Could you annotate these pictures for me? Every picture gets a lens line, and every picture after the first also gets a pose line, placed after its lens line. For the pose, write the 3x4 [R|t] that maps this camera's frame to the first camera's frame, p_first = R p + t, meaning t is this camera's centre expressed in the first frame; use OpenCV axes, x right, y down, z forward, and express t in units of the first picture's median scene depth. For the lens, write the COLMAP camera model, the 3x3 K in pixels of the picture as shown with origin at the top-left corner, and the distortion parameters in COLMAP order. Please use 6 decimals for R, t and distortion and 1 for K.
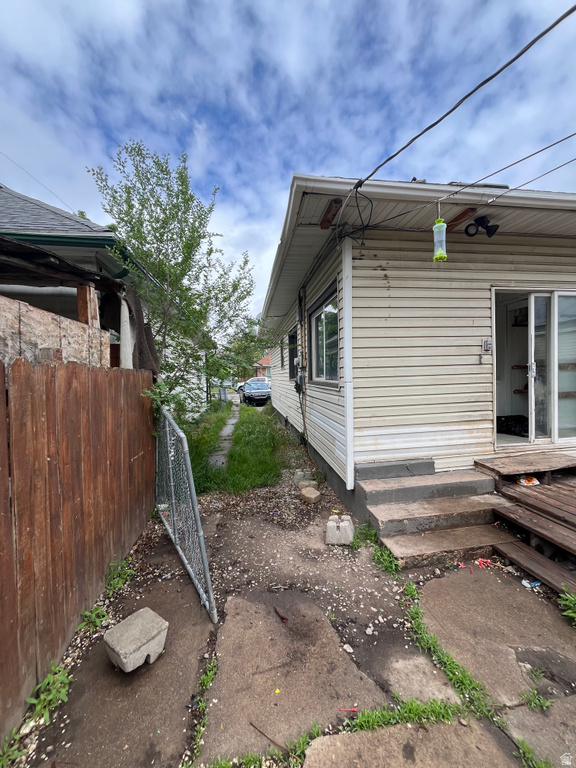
lens RADIAL K [[310.9, 0, 296.8], [0, 310.9, 372.7], [0, 0, 1]] dist [0.004842, -0.002118]
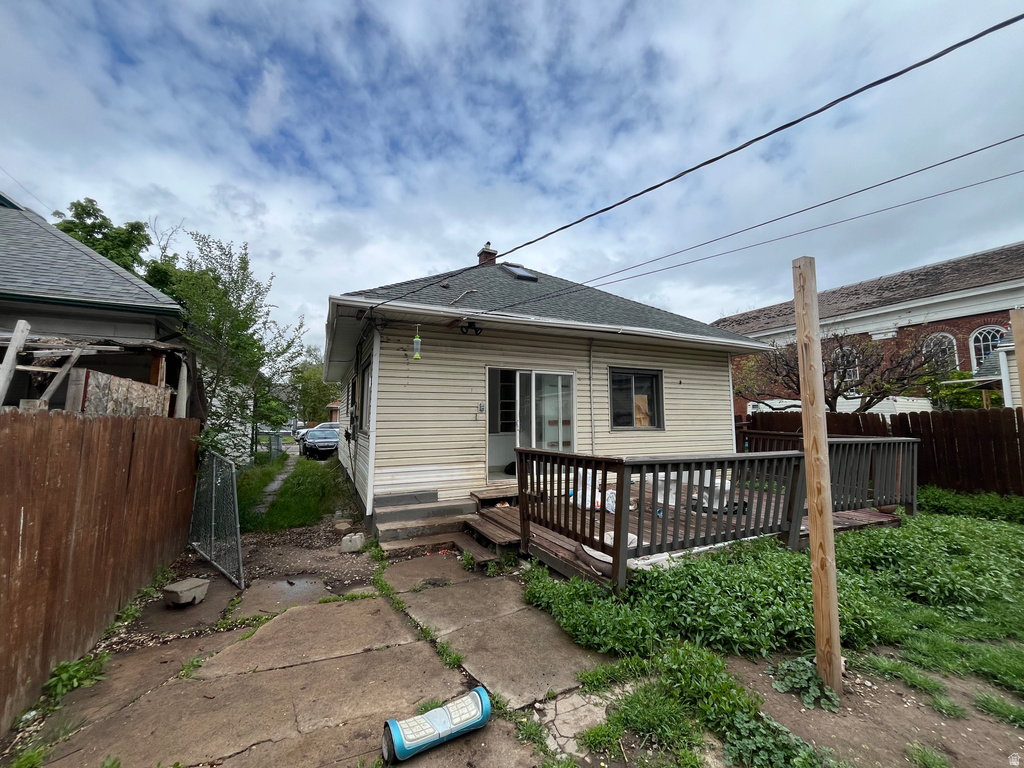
lens RADIAL K [[414.5, 0, 509.9], [0, 414.5, 377.6], [0, 0, 1]] dist [0.004842, -0.002118]
pose [[0.963234, 0.053191, 0.263345, 0.178531], [-0.027436, 0.994556, -0.100528, -0.026735], [-0.267259, 0.089607, 0.959449, -0.614974]]
